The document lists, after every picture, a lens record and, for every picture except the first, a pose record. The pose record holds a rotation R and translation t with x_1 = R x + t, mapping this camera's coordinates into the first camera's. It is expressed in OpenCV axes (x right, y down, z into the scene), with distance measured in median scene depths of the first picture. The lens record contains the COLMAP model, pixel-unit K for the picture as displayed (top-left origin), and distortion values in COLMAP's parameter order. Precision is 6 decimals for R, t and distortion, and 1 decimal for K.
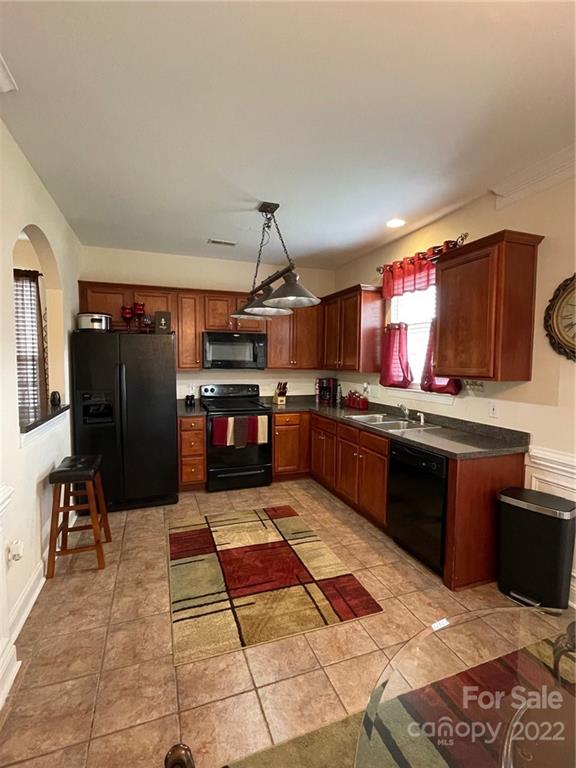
lens RADIAL K [[364.8, 0, 287.8], [0, 364.8, 384.1], [0, 0, 1]] dist [-0.003410, -0.000008]
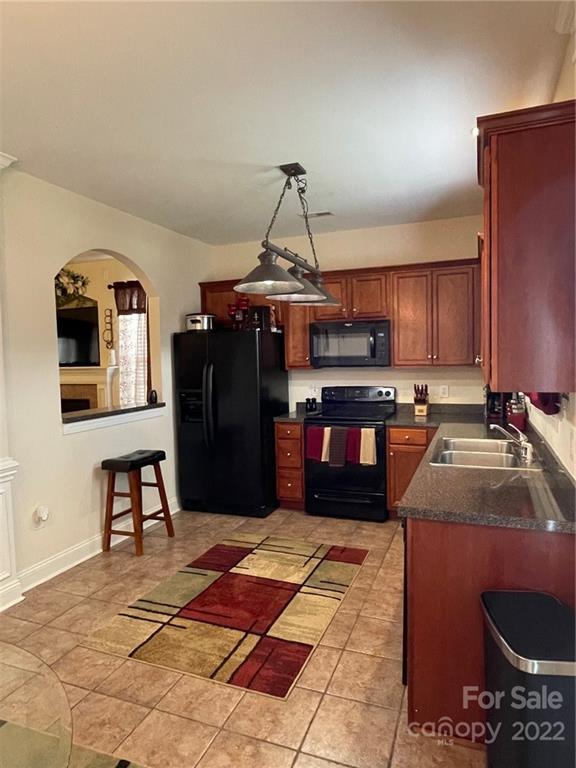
lens RADIAL K [[475.6, 0, 291.7], [0, 475.6, 384.7], [0, 0, 1]] dist [-0.003829, -0.000947]
pose [[0.752801, 0.015872, -0.658057, 0.612550], [-0.013729, 0.999870, 0.008412, -0.014281], [0.658105, 0.002702, 0.752921, 0.194658]]
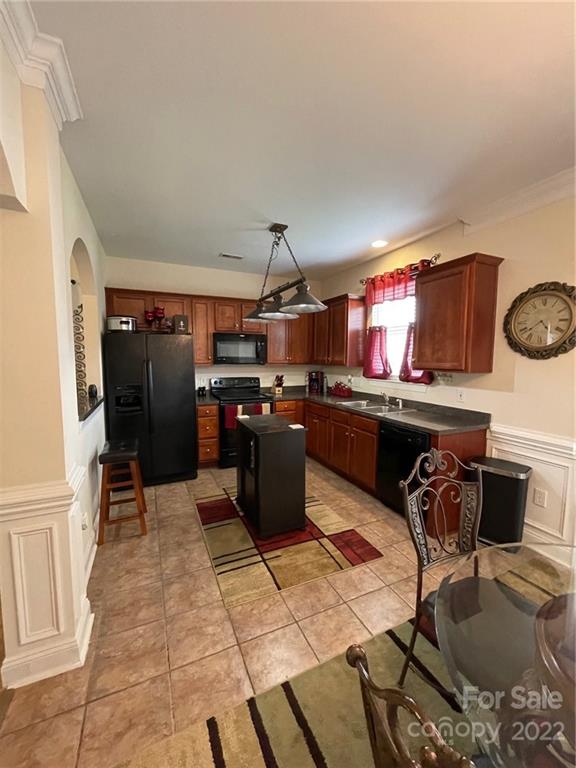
lens RADIAL K [[308.6, 0, 288.1], [0, 308.6, 384.3], [0, 0, 1]] dist [-0.003338, -0.000325]
pose [[0.996894, -0.009855, 0.078142, -0.099418], [0.007931, 0.999659, 0.024888, -0.000682], [-0.078361, -0.024191, 0.996632, -0.014617]]
